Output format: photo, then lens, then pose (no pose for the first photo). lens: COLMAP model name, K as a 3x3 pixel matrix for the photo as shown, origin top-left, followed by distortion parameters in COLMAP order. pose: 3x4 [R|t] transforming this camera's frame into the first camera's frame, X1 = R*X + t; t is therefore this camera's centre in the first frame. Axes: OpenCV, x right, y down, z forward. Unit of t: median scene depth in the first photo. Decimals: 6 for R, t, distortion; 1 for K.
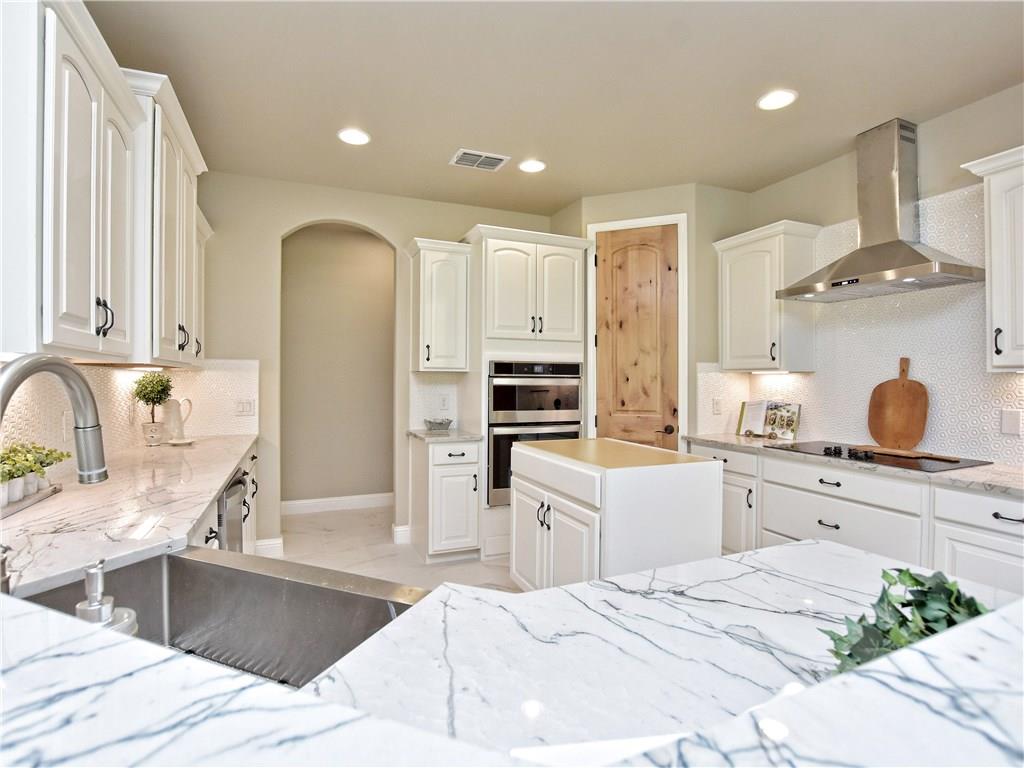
lens RADIAL K [[512.6, 0, 514.4], [0, 512.6, 382.5], [0, 0, 1]] dist [-0.033416, 0.003361]
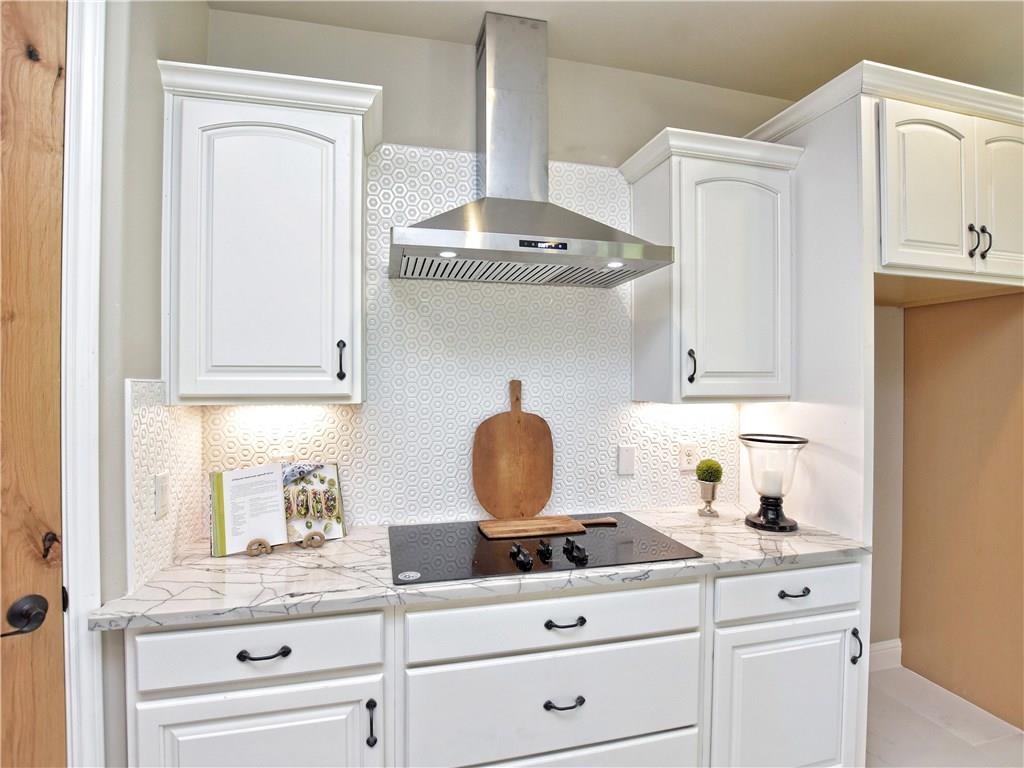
lens RADIAL K [[512.6, 0, 510.4], [0, 512.6, 382.5], [0, 0, 1]] dist [-0.033416, 0.003361]
pose [[0.152946, 0.001489, 0.988233, 0.074835], [0.007243, 0.999970, -0.002628, -0.036875], [-0.988208, 0.007560, 0.152931, 0.745335]]
